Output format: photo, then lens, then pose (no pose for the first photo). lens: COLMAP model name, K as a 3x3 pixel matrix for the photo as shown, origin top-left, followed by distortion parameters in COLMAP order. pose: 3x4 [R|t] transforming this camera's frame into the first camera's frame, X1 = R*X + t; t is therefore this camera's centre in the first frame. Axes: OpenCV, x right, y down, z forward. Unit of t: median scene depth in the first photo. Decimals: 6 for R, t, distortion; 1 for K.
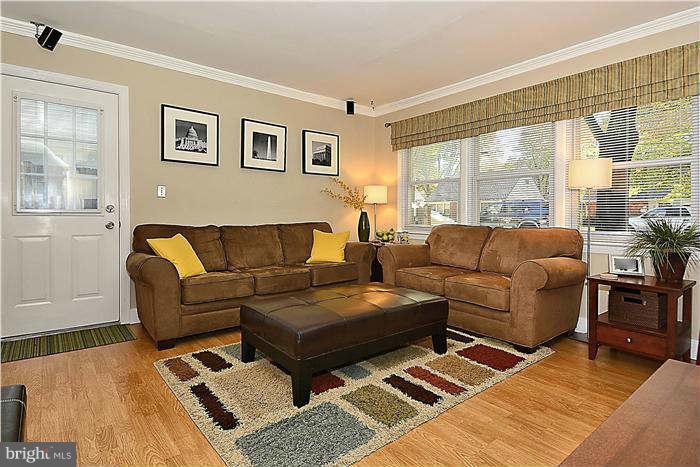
lens RADIAL K [[374.5, 0, 347.3], [0, 374.5, 221.3], [0, 0, 1]] dist [0.004328, -0.000250]
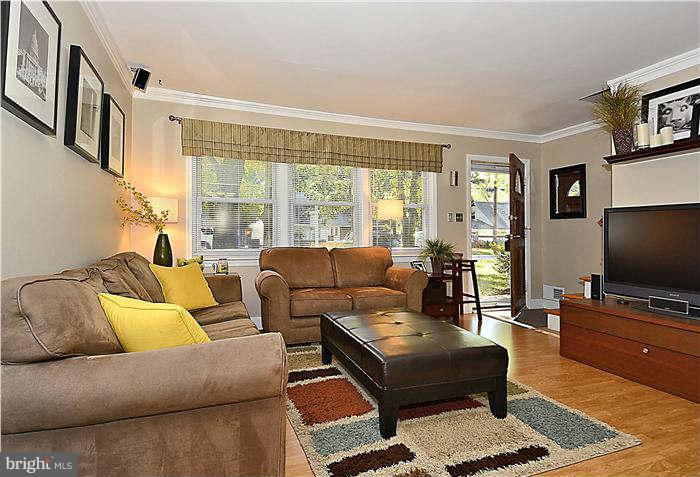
lens RADIAL K [[389.9, 0, 350.2], [0, 389.9, 219.4], [0, 0, 1]] dist [0.001008, -0.000055]
pose [[0.317182, 0.028696, 0.947931, -0.694113], [0.007028, 0.999444, -0.032607, -0.027830], [-0.948339, 0.017004, 0.316804, 0.528556]]
